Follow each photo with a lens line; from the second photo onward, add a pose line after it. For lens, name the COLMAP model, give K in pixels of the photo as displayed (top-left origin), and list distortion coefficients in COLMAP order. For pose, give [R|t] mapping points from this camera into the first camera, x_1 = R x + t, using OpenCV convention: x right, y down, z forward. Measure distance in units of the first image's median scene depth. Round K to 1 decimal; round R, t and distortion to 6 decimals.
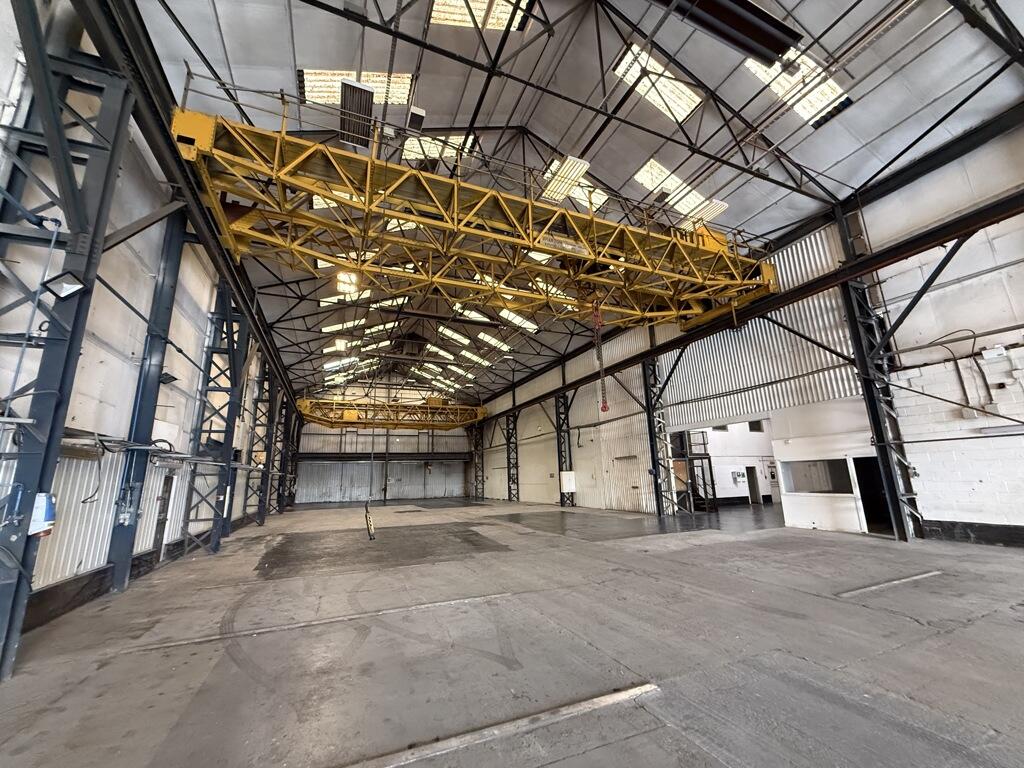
lens RADIAL K [[404.4, 0, 509.2], [0, 404.4, 385.2], [0, 0, 1]] dist [0.000183, -0.000464]
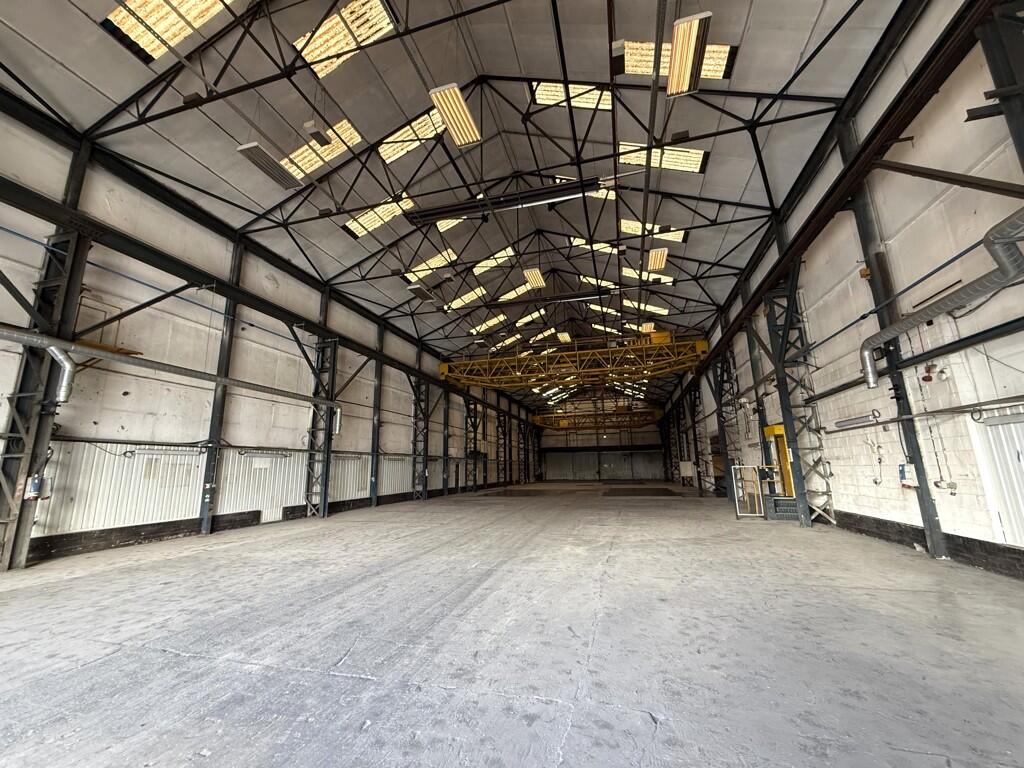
lens RADIAL K [[404.4, 0, 509.2], [0, 404.4, 385.2], [0, 0, 1]] dist [0.000183, -0.000464]
pose [[0.779910, -0.110332, -0.616090, 0.605325], [0.133589, 0.991002, -0.008363, -0.126016], [0.611469, -0.075781, 0.787631, -0.483004]]
